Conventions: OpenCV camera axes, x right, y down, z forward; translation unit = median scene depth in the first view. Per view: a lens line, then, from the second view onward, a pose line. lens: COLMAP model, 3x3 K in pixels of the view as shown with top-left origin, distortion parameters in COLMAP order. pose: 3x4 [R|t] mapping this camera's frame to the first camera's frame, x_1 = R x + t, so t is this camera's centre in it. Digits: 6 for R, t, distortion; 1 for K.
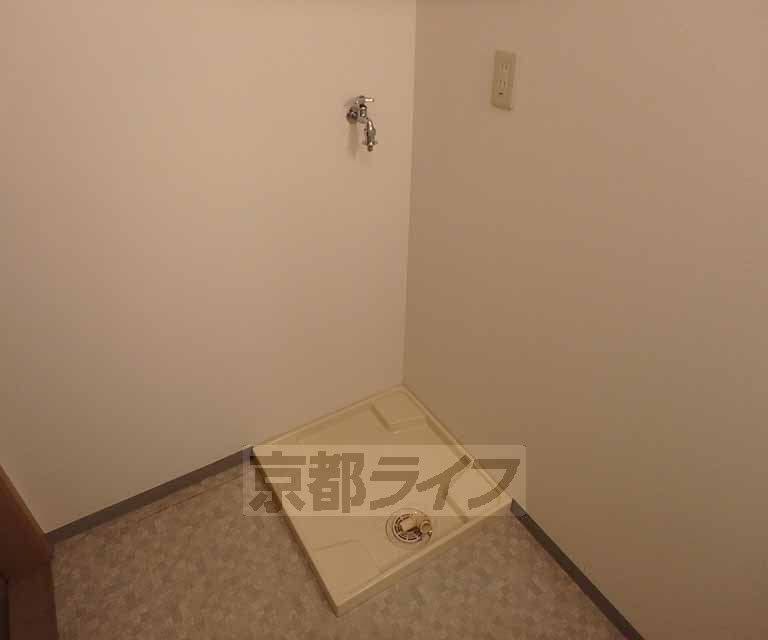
lens RADIAL K [[591.5, 0, 384.0], [0, 591.5, 320.2], [0, 0, 1]] dist [-0.038137, -0.004578]
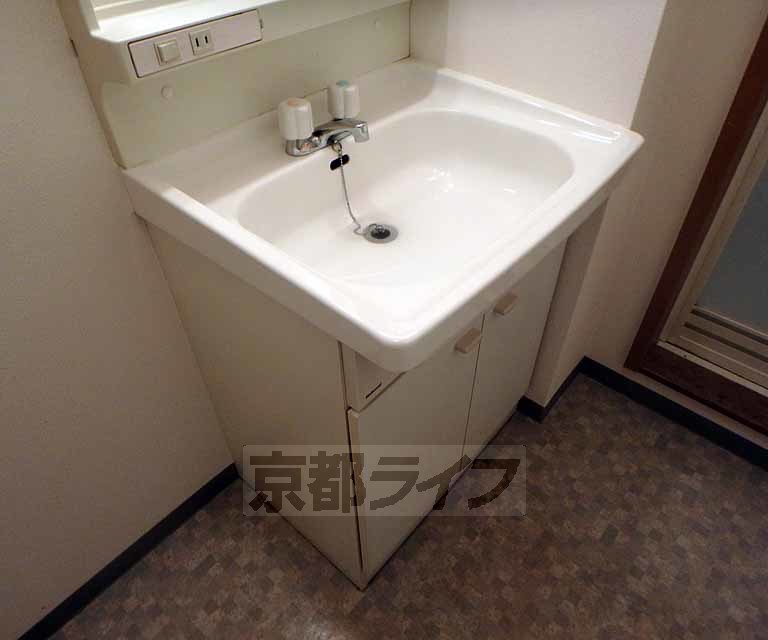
lens RADIAL K [[526.7, 0, 386.7], [0, 526.7, 337.1], [0, 0, 1]] dist [-0.031315, -0.007603]
pose [[-0.350482, -0.661041, 0.663465, -0.065787], [0.494056, 0.471323, 0.730591, -0.043931], [-0.795657, 0.583848, 0.161401, 0.514454]]
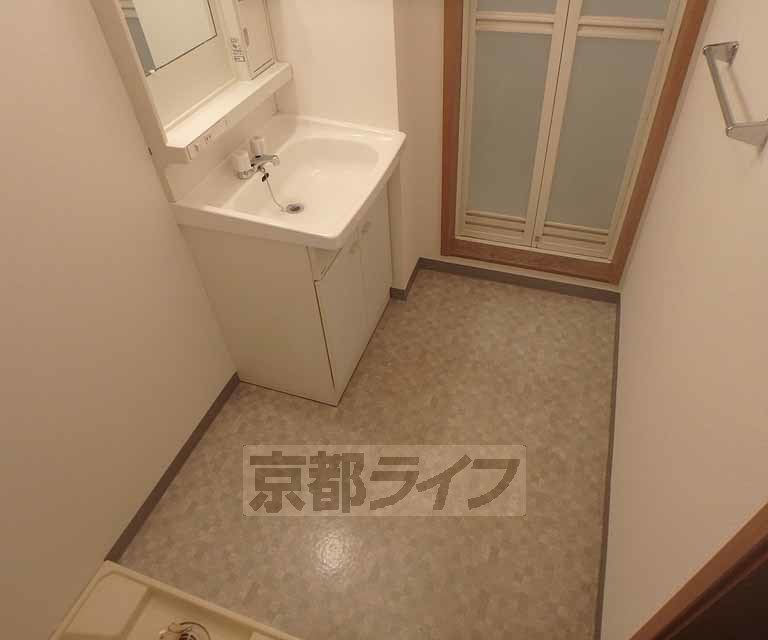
lens RADIAL K [[526.7, 0, 383.0], [0, 526.7, 322.4], [0, 0, 1]] dist [-0.031315, -0.007603]
pose [[-0.665385, -0.510283, 0.544862, -0.404327], [0.425904, 0.339939, 0.838479, -0.394470], [-0.613081, 0.789970, -0.008859, 0.617103]]
